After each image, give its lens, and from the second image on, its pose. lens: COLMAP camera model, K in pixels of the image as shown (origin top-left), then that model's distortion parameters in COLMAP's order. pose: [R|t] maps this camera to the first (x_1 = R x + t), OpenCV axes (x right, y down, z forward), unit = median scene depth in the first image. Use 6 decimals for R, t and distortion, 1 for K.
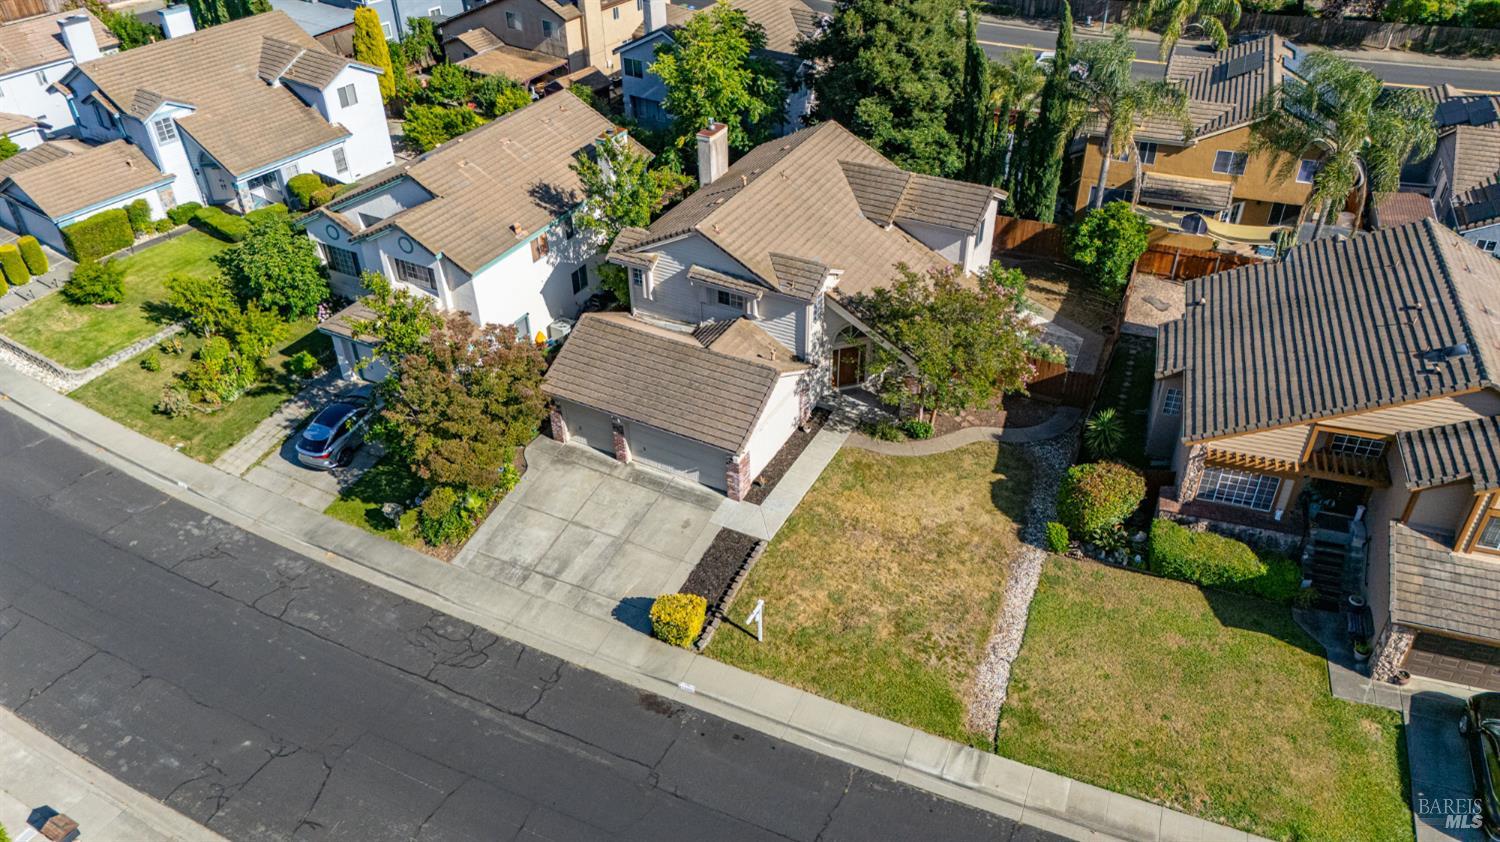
lens RADIAL K [[1108.6, 0, 757.7], [0, 1108.6, 421.1], [0, 0, 1]] dist [0.058406, -0.027771]
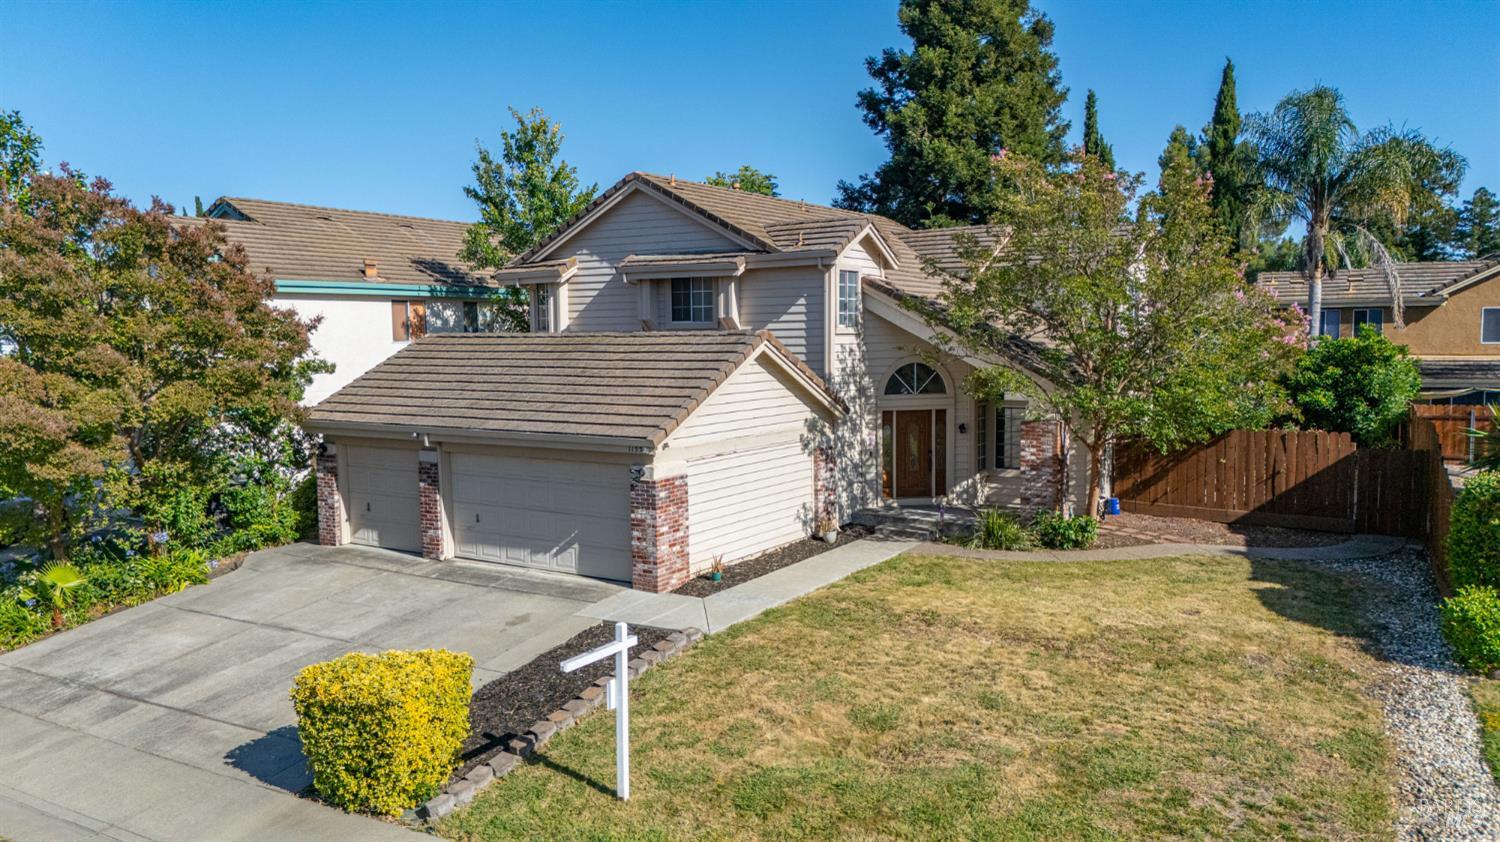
lens RADIAL K [[1108.6, 0, 755.6], [0, 1108.6, 418.3], [0, 0, 1]] dist [0.058406, -0.027771]
pose [[0.996392, 0.008530, -0.084439, 0.059287], [-0.051726, 0.849821, -0.524528, 0.246481], [0.067284, 0.527003, 0.847196, 0.622175]]
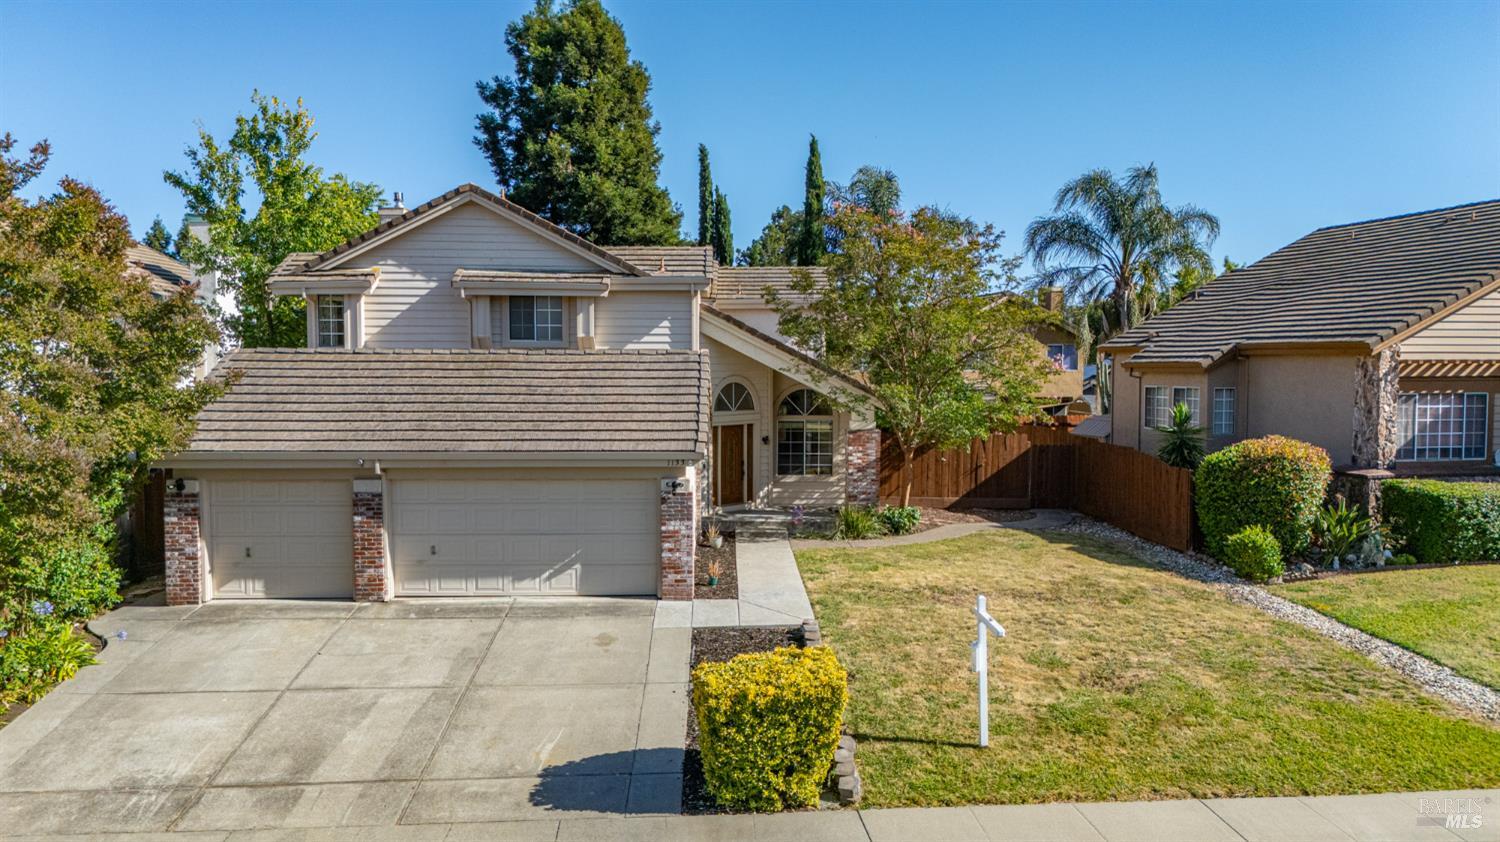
lens RADIAL K [[1108.6, 0, 753.2], [0, 1108.6, 415.4], [0, 0, 1]] dist [0.058406, -0.027771]
pose [[0.870402, -0.011283, 0.492213, -0.220418], [0.280969, 0.832342, -0.477770, 0.238314], [-0.404299, 0.554148, 0.727641, 0.644463]]
